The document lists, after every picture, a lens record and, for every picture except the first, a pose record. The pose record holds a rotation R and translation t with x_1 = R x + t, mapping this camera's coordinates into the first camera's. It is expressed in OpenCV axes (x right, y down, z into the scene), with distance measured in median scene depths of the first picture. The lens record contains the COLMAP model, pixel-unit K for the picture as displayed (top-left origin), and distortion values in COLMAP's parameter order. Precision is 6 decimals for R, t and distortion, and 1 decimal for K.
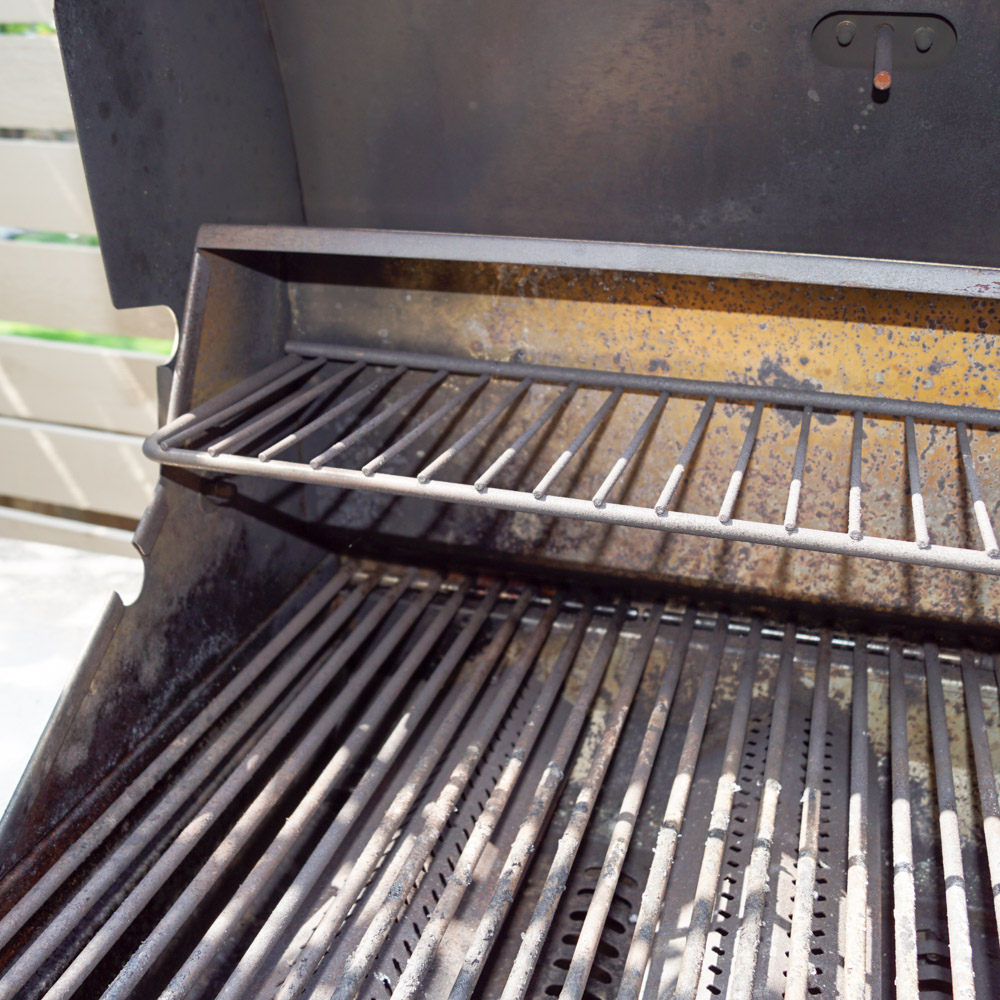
lens RADIAL K [[1132.9, 0, 500.0], [0, 1132.9, 500.0], [0, 0, 1]] dist [-0.062680, -0.031253]
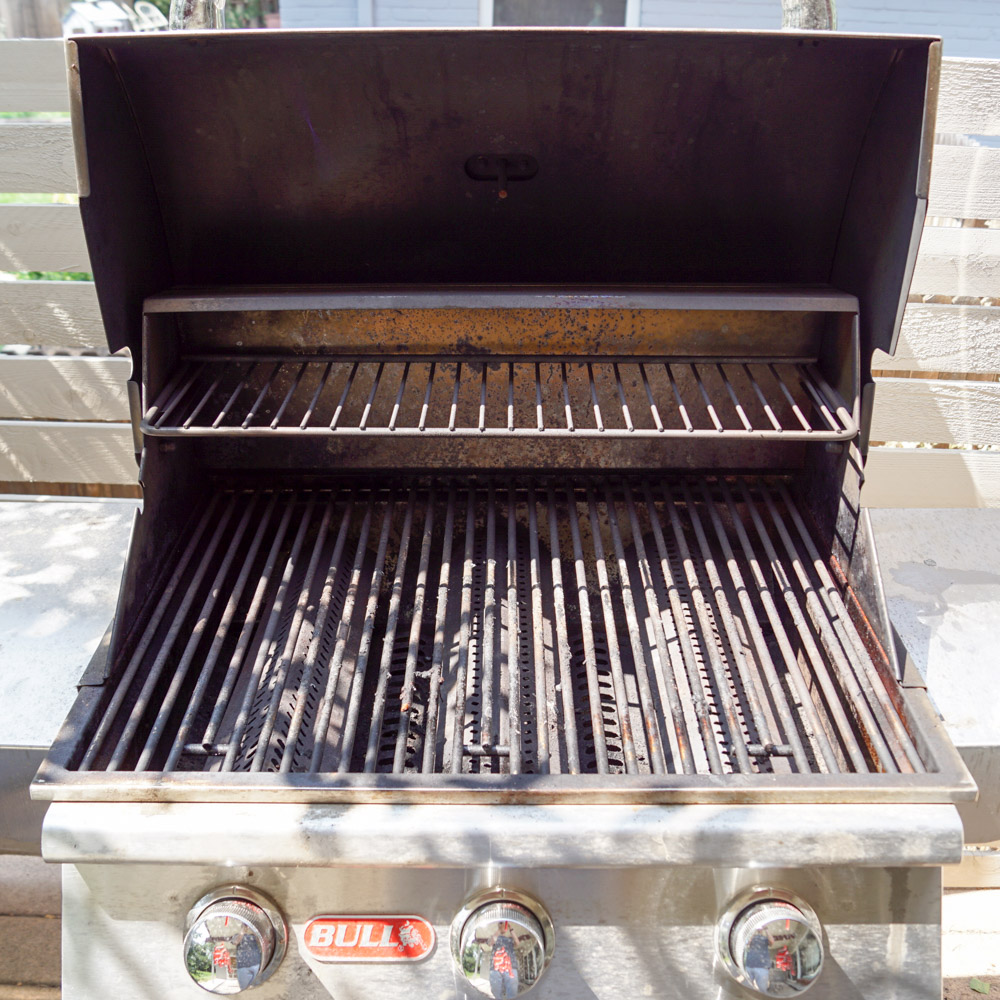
lens RADIAL K [[1132.9, 0, 500.0], [0, 1132.9, 500.0], [0, 0, 1]] dist [-0.062680, -0.031253]
pose [[0.957967, -0.138565, 0.251195, -0.212764], [0.119785, 0.988834, 0.088647, -0.021609], [-0.260673, -0.054831, 0.963869, -0.855720]]
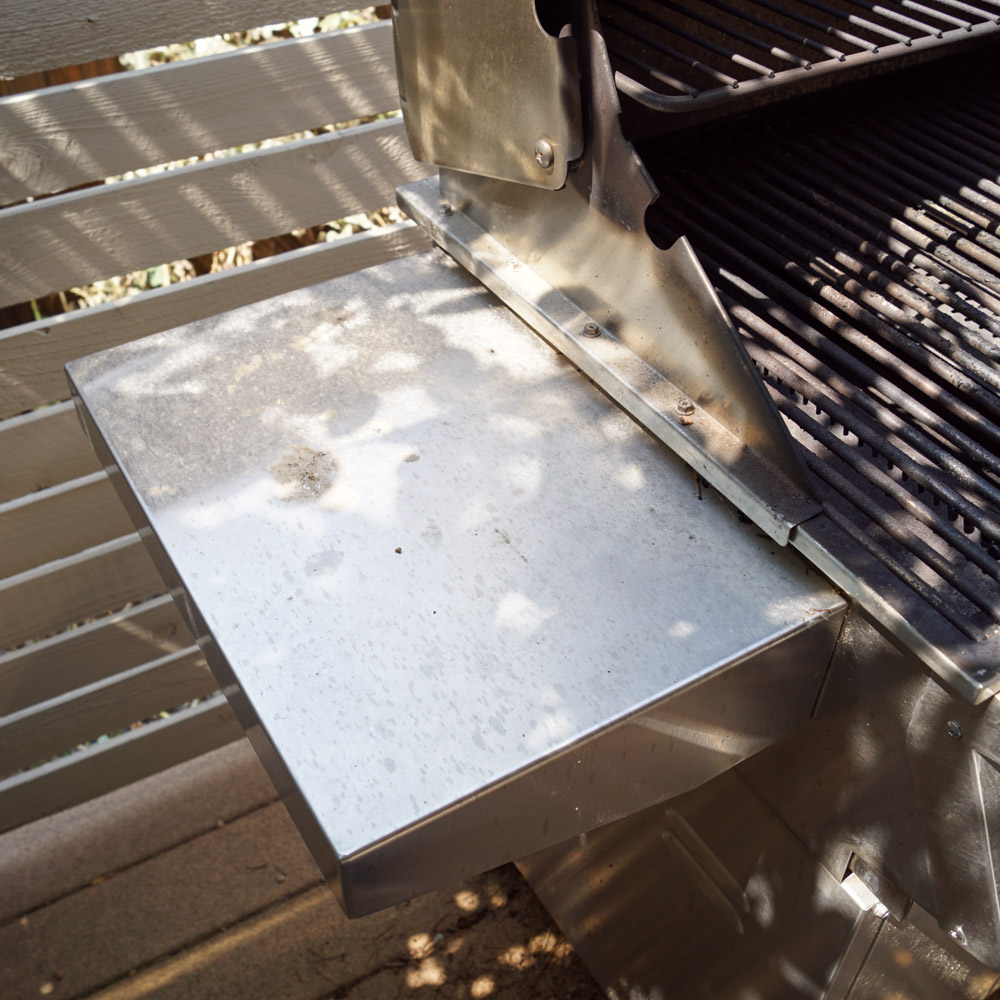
lens RADIAL K [[1132.9, 0, 500.0], [0, 1132.9, 500.0], [0, 0, 1]] dist [-0.062680, -0.031253]
pose [[0.677705, -0.513690, 0.526154, -1.094379], [0.303399, 0.847124, 0.436268, -0.224565], [-0.669825, -0.136026, 0.729953, 0.237808]]
